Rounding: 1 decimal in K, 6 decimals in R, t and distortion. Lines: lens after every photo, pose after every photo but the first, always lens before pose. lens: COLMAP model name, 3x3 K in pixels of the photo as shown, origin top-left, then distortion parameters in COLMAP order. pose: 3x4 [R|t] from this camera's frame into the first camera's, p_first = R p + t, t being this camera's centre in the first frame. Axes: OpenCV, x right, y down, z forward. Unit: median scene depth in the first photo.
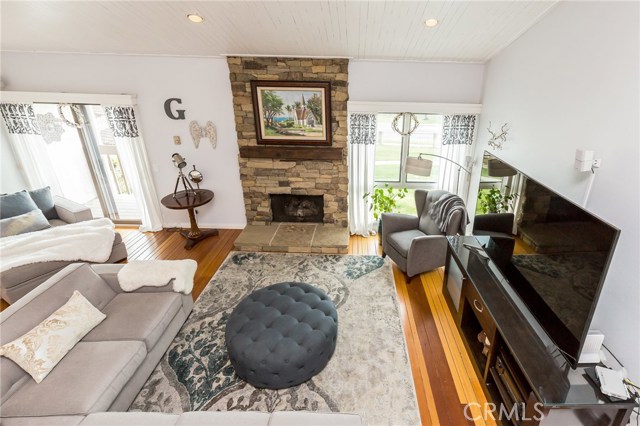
lens RADIAL K [[303.3, 0, 350.5], [0, 303.3, 193.1], [0, 0, 1]] dist [-0.004996, 0.004718]
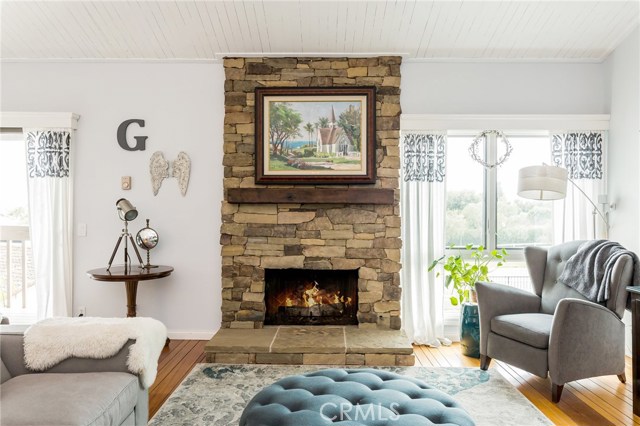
lens RADIAL K [[459.5, 0, 314.7], [0, 459.5, 209.5], [0, 0, 1]] dist [-0.010436, 0.017323]
pose [[0.999923, -0.003026, -0.012010, -0.176675], [-0.001474, 0.933725, -0.357987, 0.233465], [0.012297, 0.357977, 0.933649, 0.135512]]
